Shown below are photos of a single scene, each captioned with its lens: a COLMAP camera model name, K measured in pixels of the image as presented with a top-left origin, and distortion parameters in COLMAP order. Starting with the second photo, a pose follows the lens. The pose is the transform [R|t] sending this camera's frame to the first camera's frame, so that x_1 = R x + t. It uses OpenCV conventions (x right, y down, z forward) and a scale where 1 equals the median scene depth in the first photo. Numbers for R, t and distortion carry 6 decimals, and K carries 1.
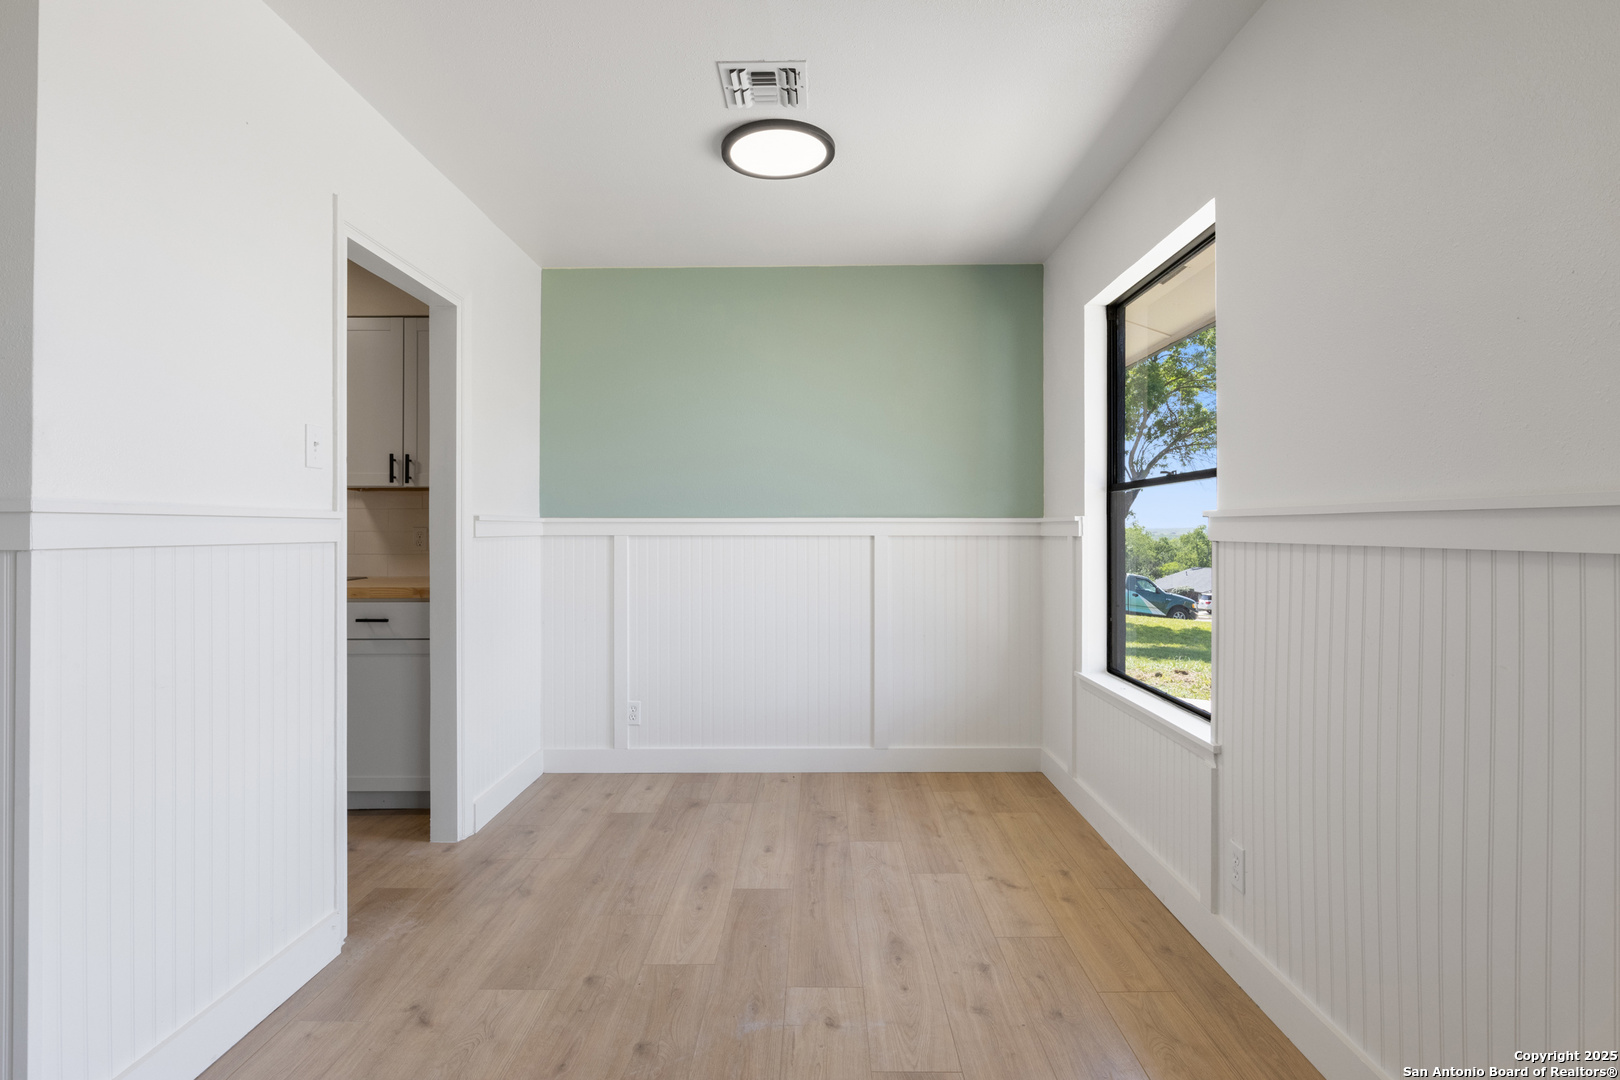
lens RADIAL K [[821.0, 0, 814.3], [0, 821.0, 523.3], [0, 0, 1]] dist [-0.003620, -0.000422]
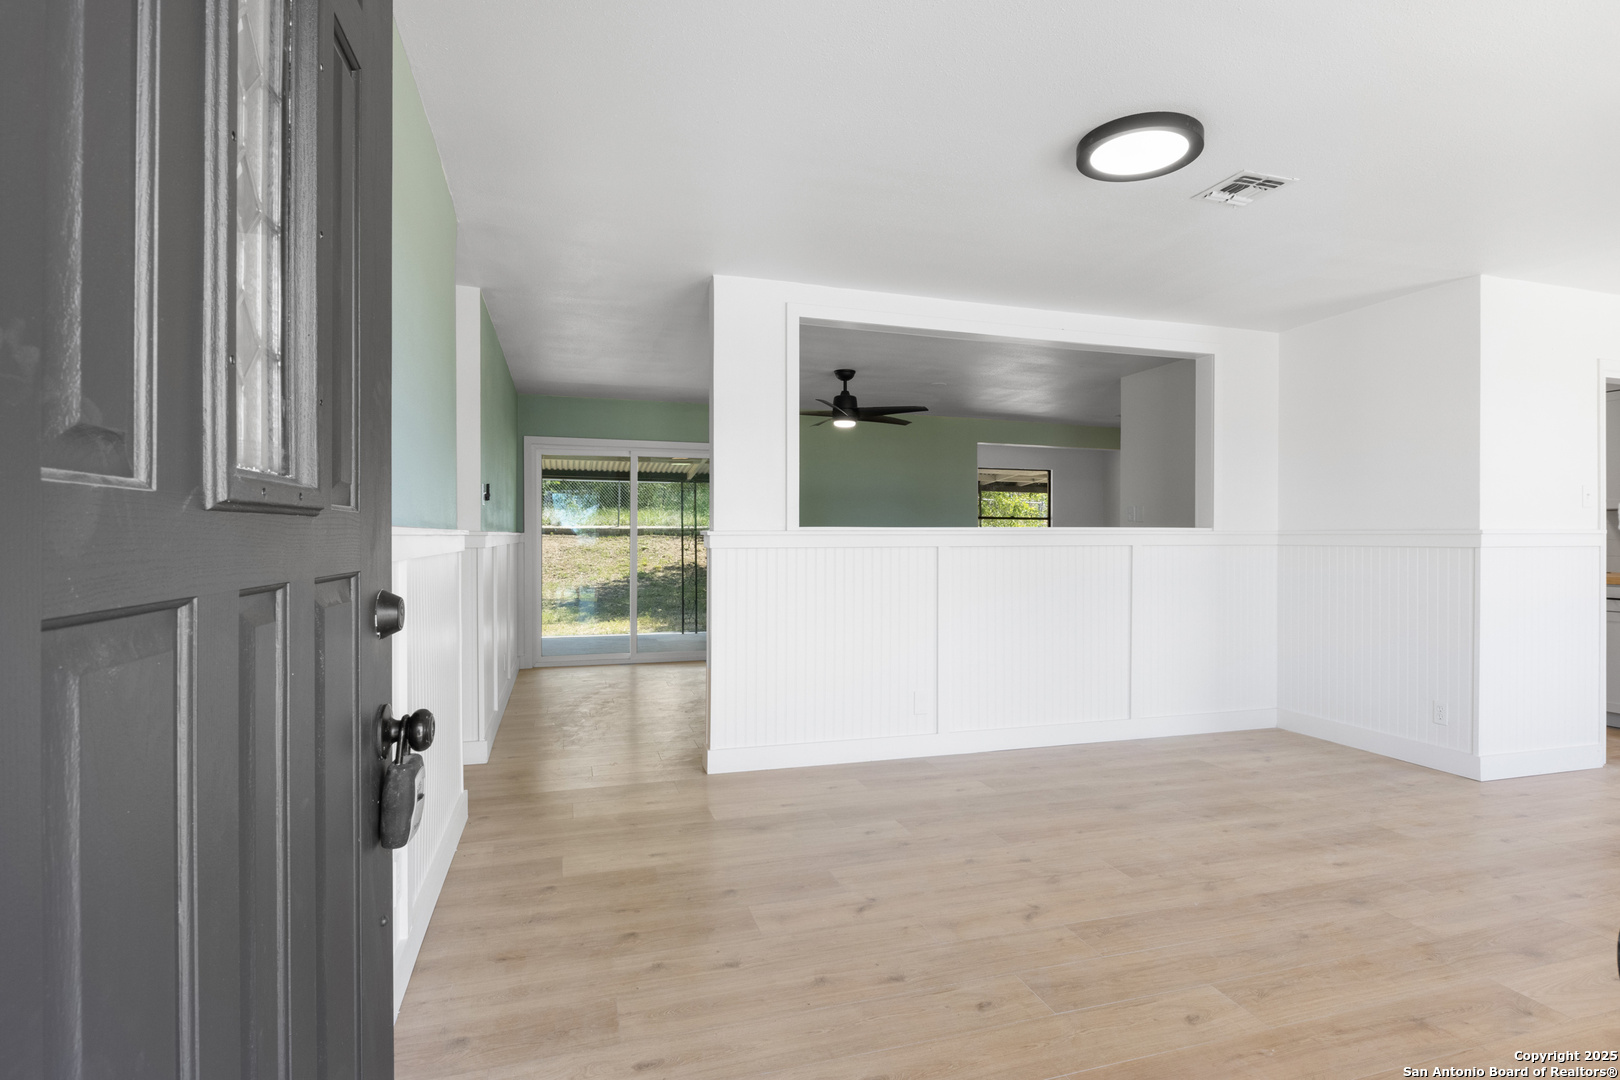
lens RADIAL K [[821.0, 0, 814.3], [0, 821.0, 523.3], [0, 0, 1]] dist [-0.003620, -0.000422]
pose [[0.300826, -0.016090, -0.953543, 0.385530], [0.005227, 0.999870, -0.015223, -0.006579], [0.953665, -0.000405, 0.300871, -0.751573]]
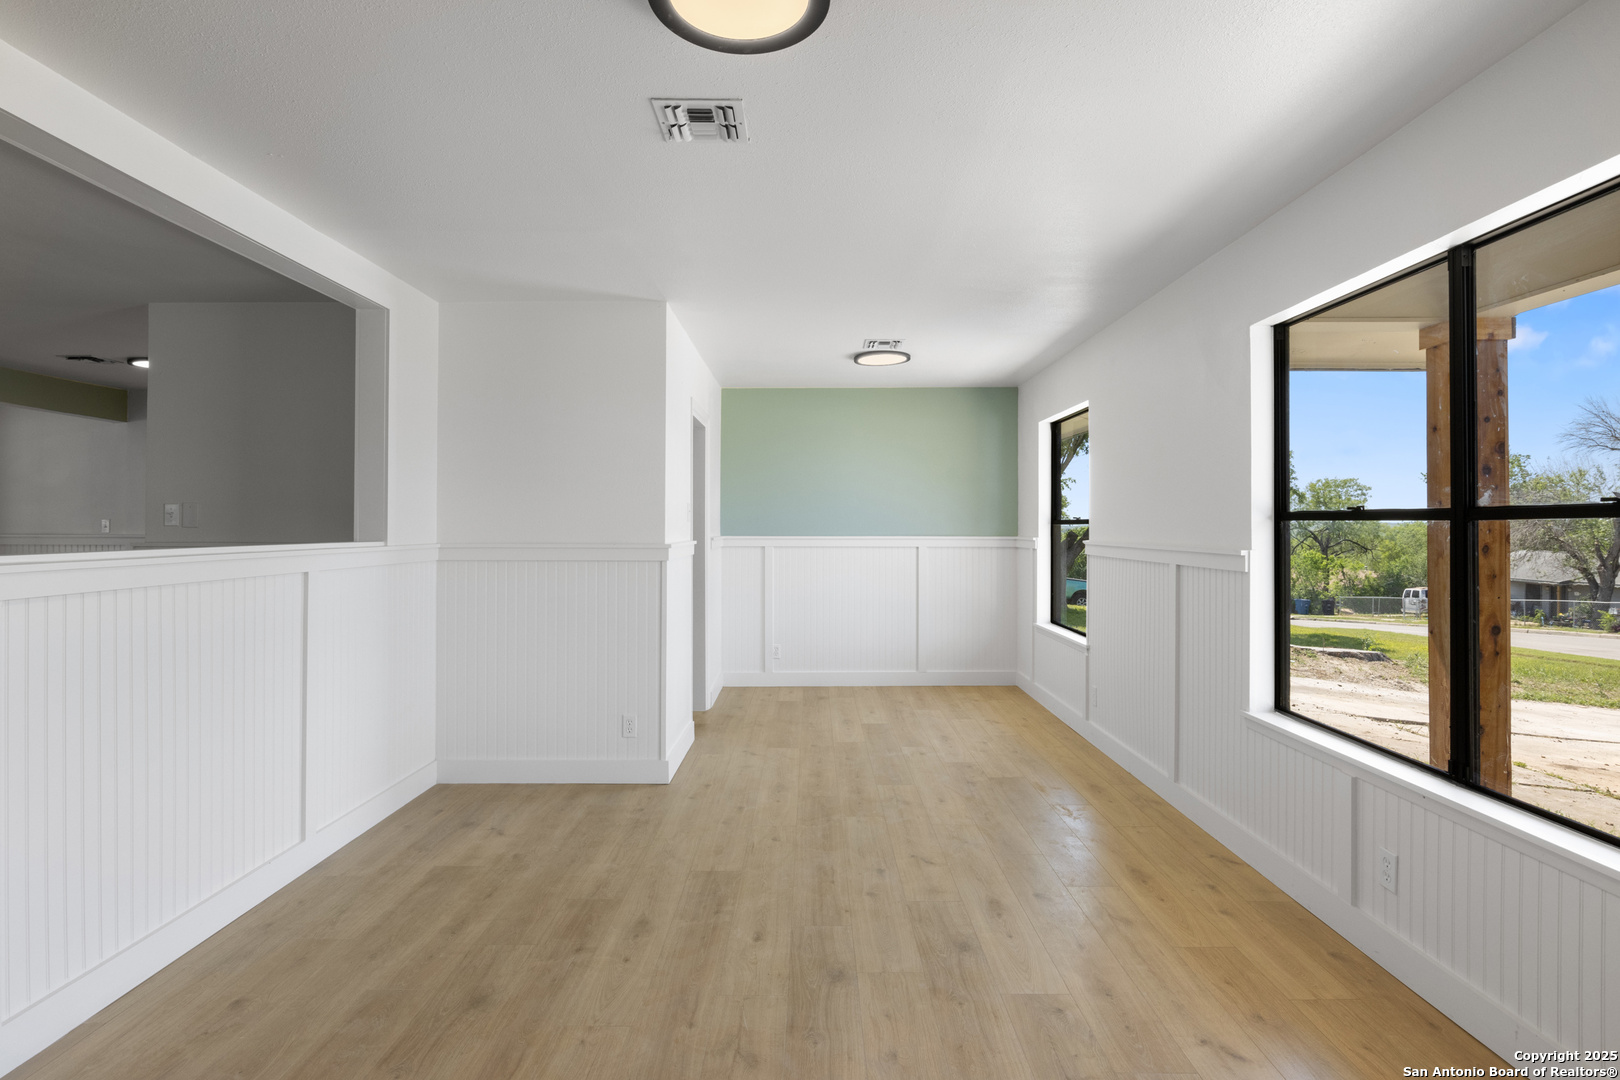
lens RADIAL K [[821.0, 0, 814.3], [0, 821.0, 523.3], [0, 0, 1]] dist [-0.003620, -0.000422]
pose [[0.999978, 0.000522, 0.006647, -0.161329], [-0.000550, 0.999991, 0.004220, -0.042647], [-0.006645, -0.004223, 0.999969, -0.729930]]
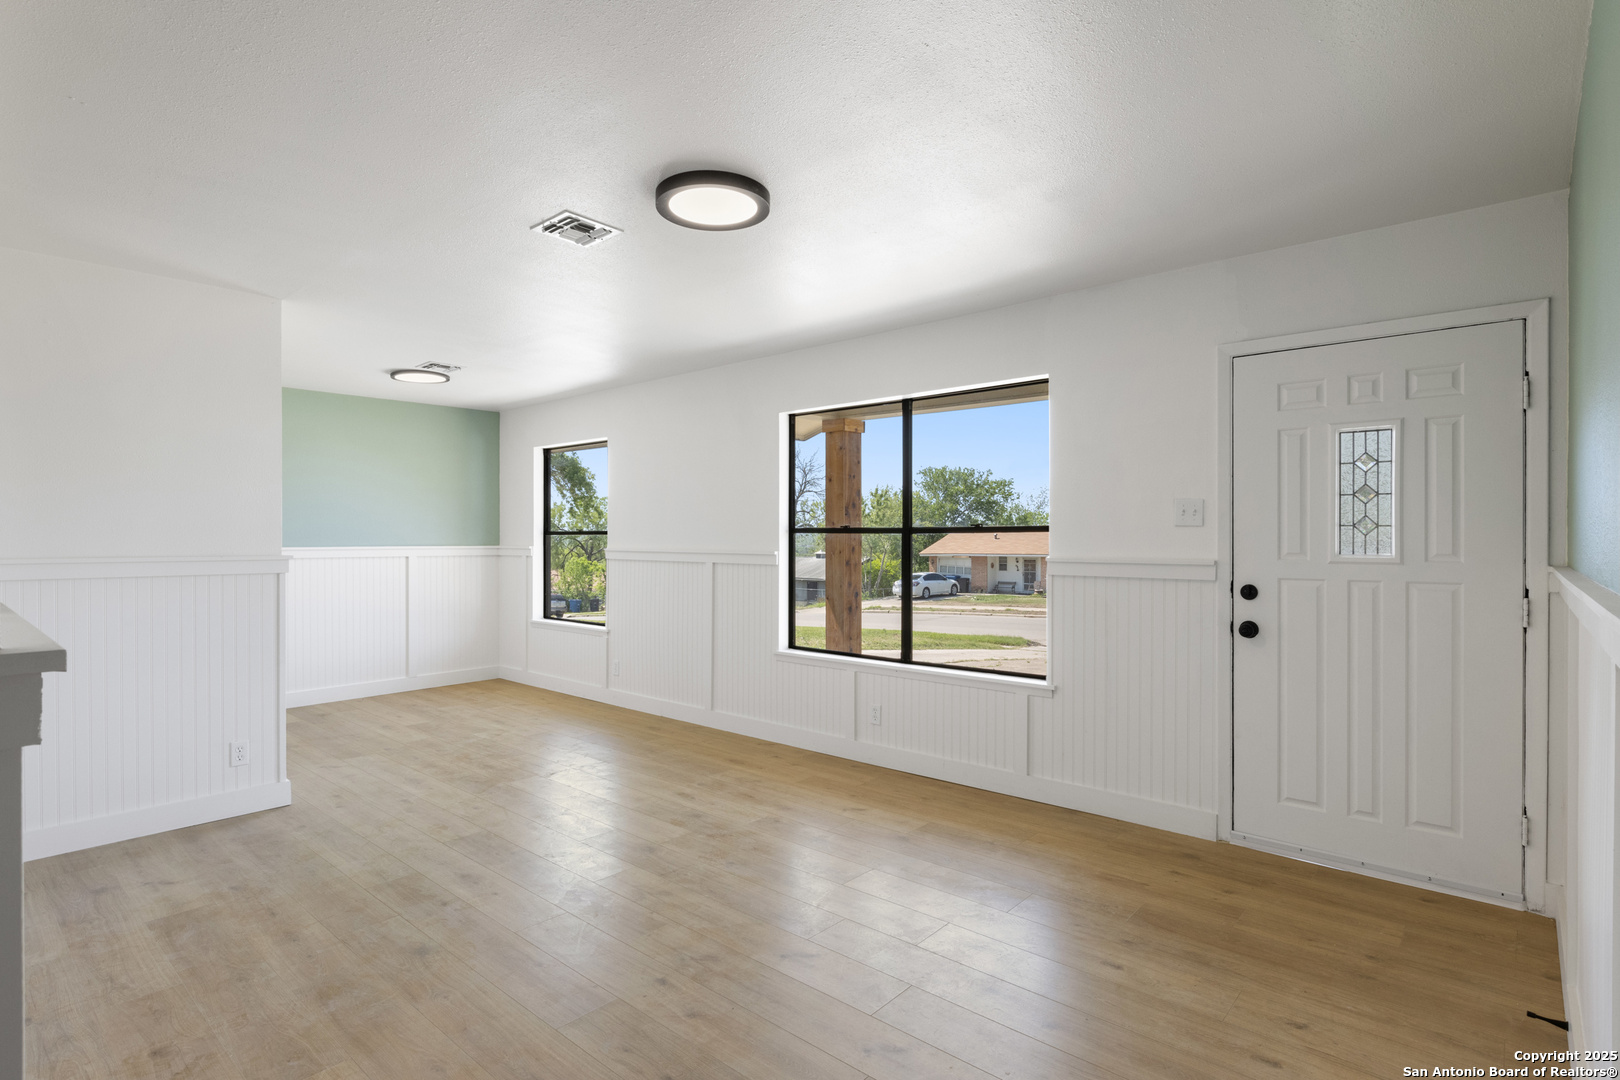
lens RADIAL K [[800.8, 0, 821.7], [0, 800.8, 542.5], [0, 0, 1]] dist [-0.001050, 0.000149]
pose [[0.649029, -0.004858, 0.760748, -0.680575], [-0.006366, 0.999910, 0.011816, -0.042712], [-0.760737, -0.012512, 0.648940, -0.813869]]
